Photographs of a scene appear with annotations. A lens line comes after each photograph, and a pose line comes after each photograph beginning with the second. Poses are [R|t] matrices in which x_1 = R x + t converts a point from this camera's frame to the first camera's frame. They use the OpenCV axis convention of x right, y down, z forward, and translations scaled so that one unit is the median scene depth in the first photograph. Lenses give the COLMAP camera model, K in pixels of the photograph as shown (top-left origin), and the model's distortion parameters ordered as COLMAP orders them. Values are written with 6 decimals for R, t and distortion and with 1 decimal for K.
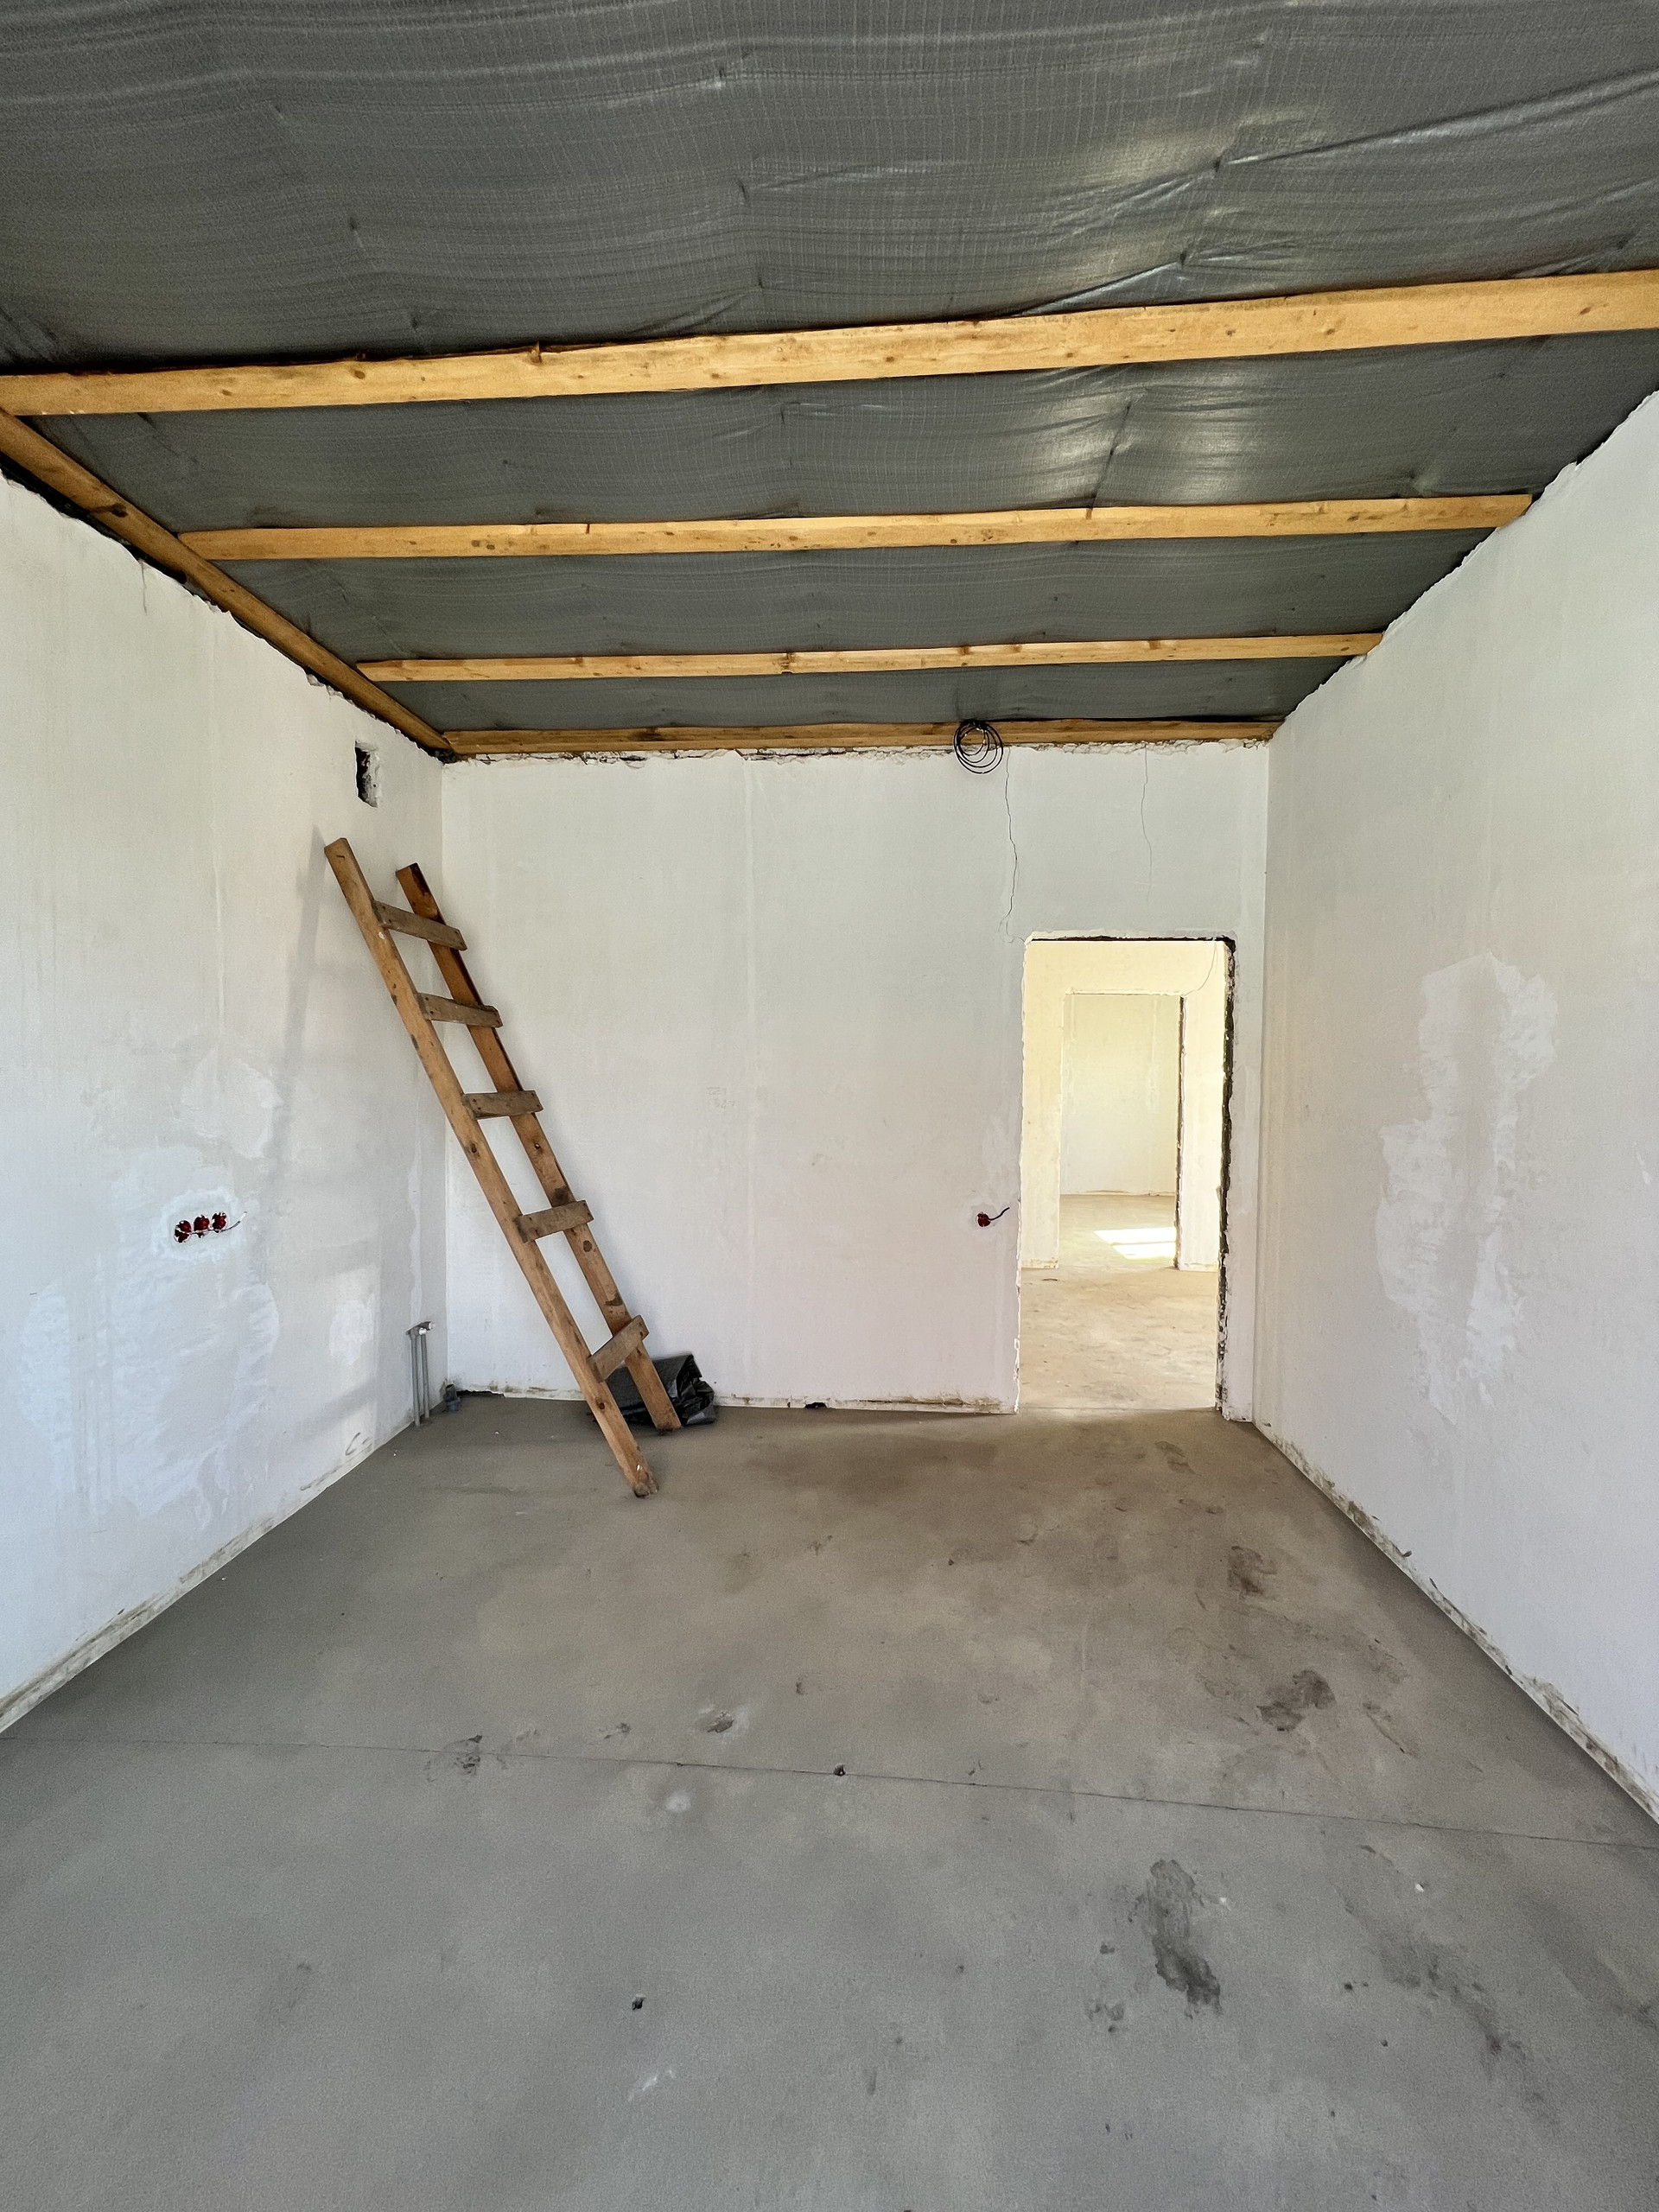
lens RADIAL K [[882.8, 0, 831.9], [0, 882.8, 1098.4], [0, 0, 1]] dist [0.000427, -0.000042]
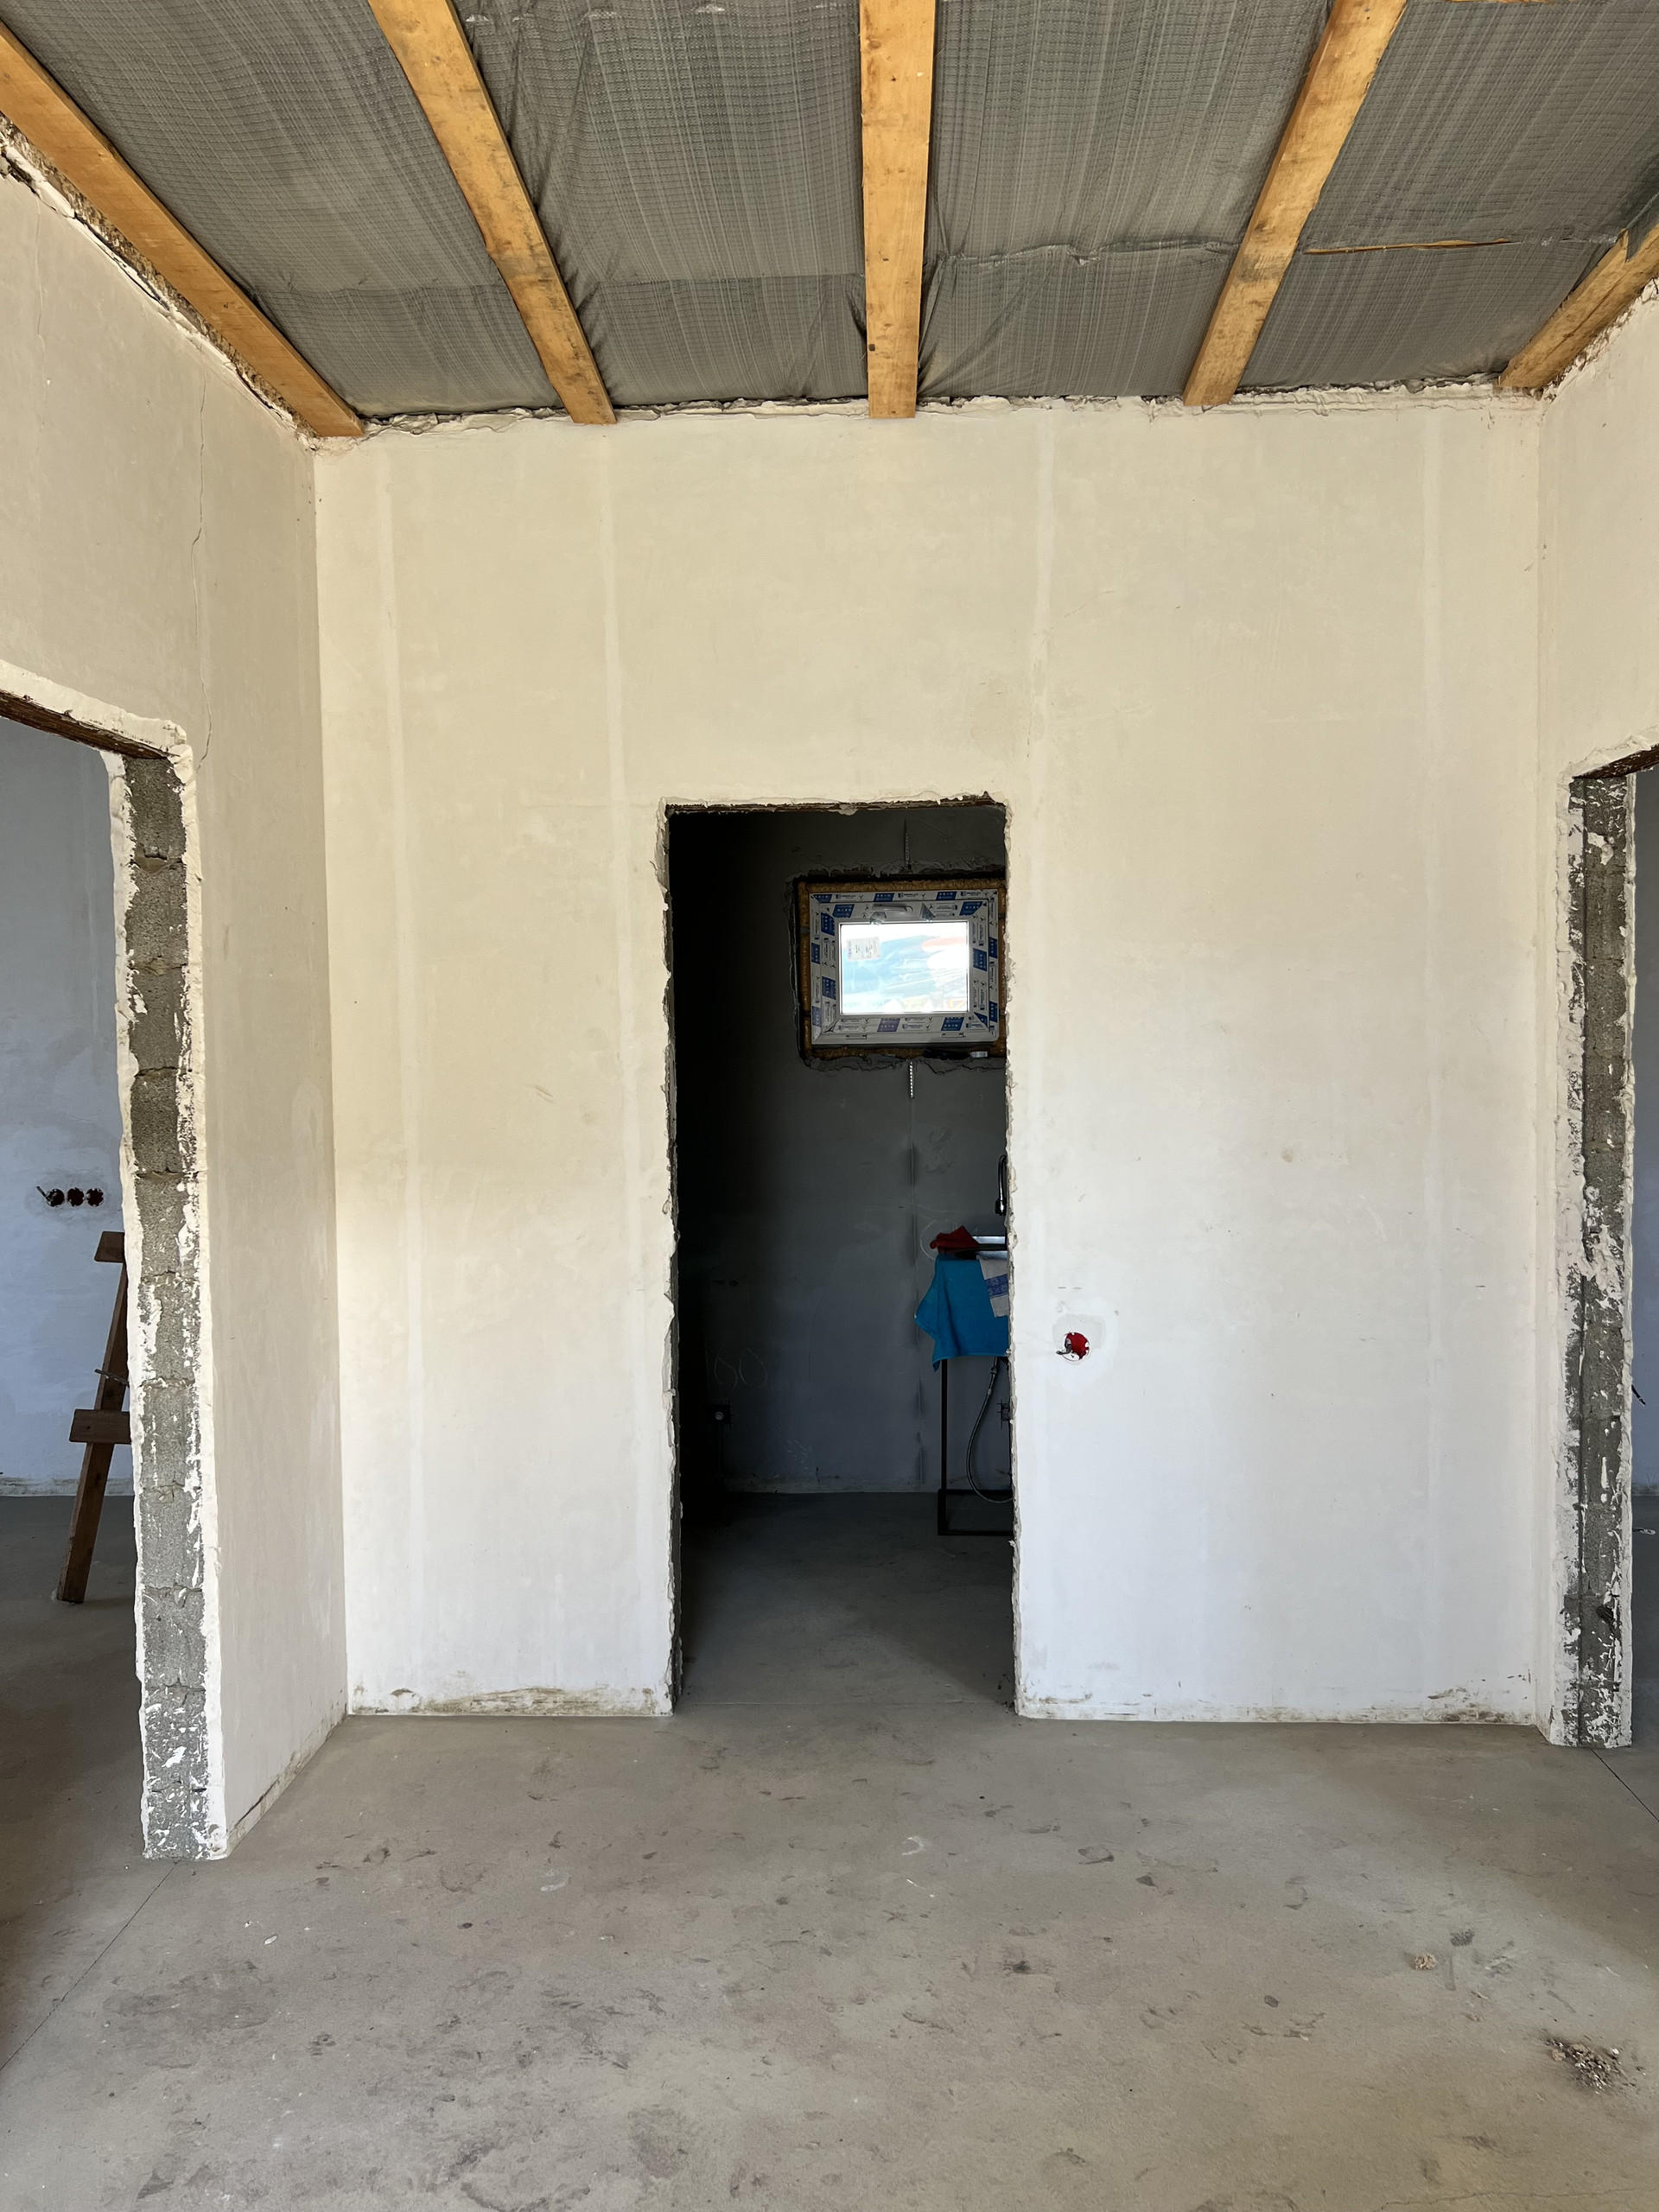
lens RADIAL K [[1655.7, 0, 832.6], [0, 1655.7, 1124.2], [0, 0, 1]] dist [0.070628, -0.092943]
pose [[0.013663, 0.040068, -0.999104, 0.999476], [-0.021681, 0.998974, 0.039766, -0.041973], [0.999672, 0.021118, 0.014517, 1.285758]]
